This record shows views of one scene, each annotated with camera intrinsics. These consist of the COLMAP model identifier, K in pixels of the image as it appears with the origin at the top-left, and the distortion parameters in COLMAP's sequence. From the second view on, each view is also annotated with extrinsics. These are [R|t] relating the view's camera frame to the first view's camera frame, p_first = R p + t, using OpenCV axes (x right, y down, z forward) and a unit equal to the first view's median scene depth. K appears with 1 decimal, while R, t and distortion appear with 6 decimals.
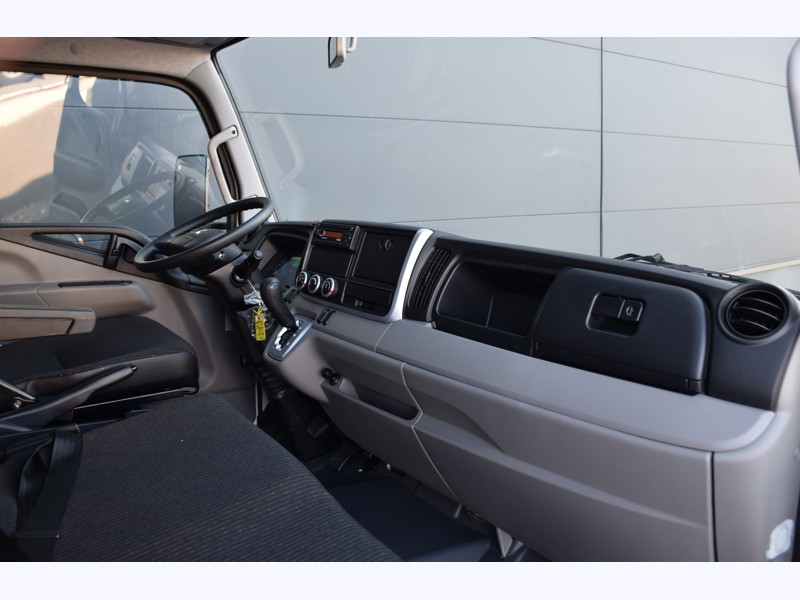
lens RADIAL K [[630.6, 0, 400.0], [0, 630.6, 300.0], [0, 0, 1]] dist [-0.115555, 0.005950]
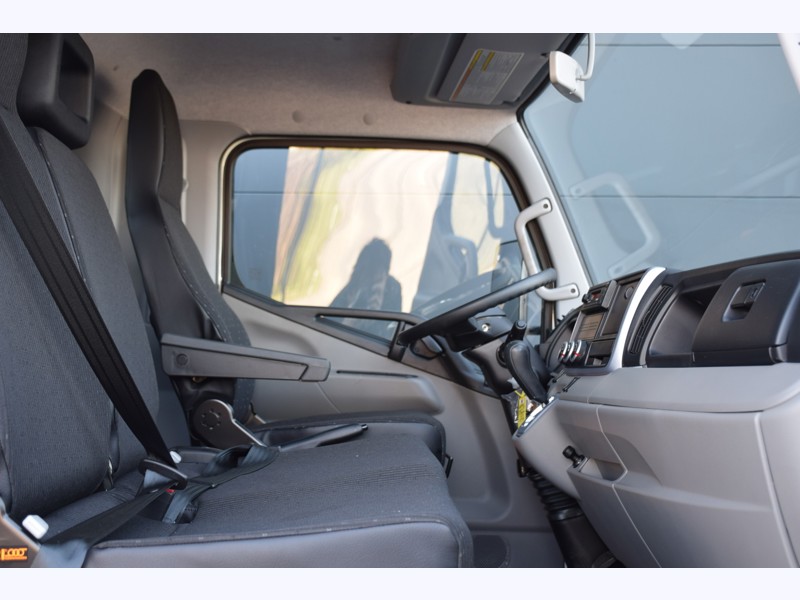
lens RADIAL K [[927.2, 0, 400.4], [0, 927.2, 335.7], [0, 0, 1]] dist [-0.004160, 0.020888]
pose [[0.858215, 0.001033, -0.513289, 0.239546], [-0.091100, 0.984428, -0.150339, 0.124653], [0.505141, 0.175784, 0.844945, -0.141109]]
